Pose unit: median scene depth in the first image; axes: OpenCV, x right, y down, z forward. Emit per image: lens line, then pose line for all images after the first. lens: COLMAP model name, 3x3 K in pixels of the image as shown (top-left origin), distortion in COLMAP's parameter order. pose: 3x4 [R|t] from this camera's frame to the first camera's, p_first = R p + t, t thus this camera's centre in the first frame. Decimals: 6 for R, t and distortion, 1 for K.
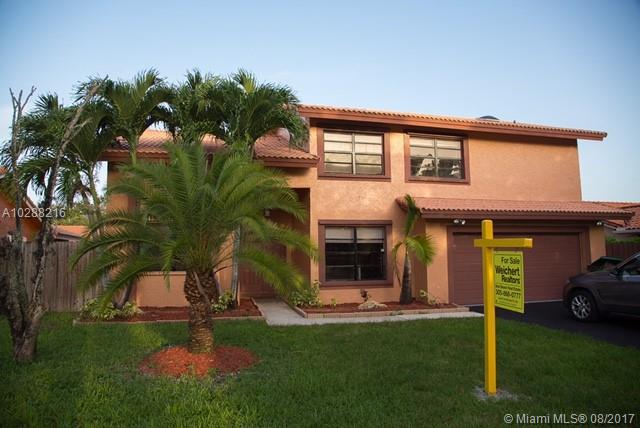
lens RADIAL K [[435.9, 0, 324.6], [0, 435.9, 215.5], [0, 0, 1]] dist [-0.121753, 0.070136]
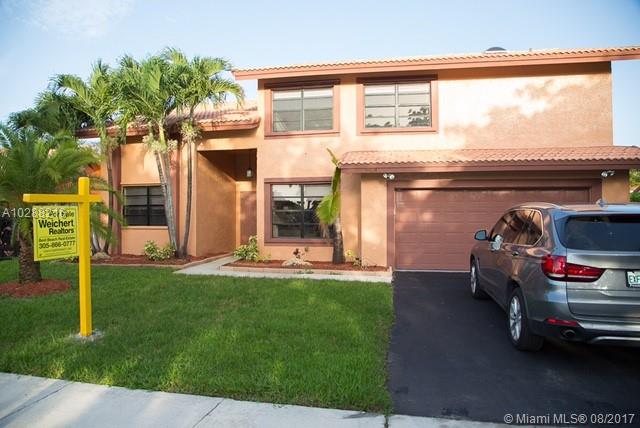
lens RADIAL K [[435.9, 0, 324.6], [0, 435.9, 215.5], [0, 0, 1]] dist [-0.121753, 0.070136]
pose [[0.906546, 0.007049, -0.422049, 0.548274], [0.031538, 0.995935, 0.084377, 0.014551], [0.420928, -0.089803, 0.902638, 0.119401]]
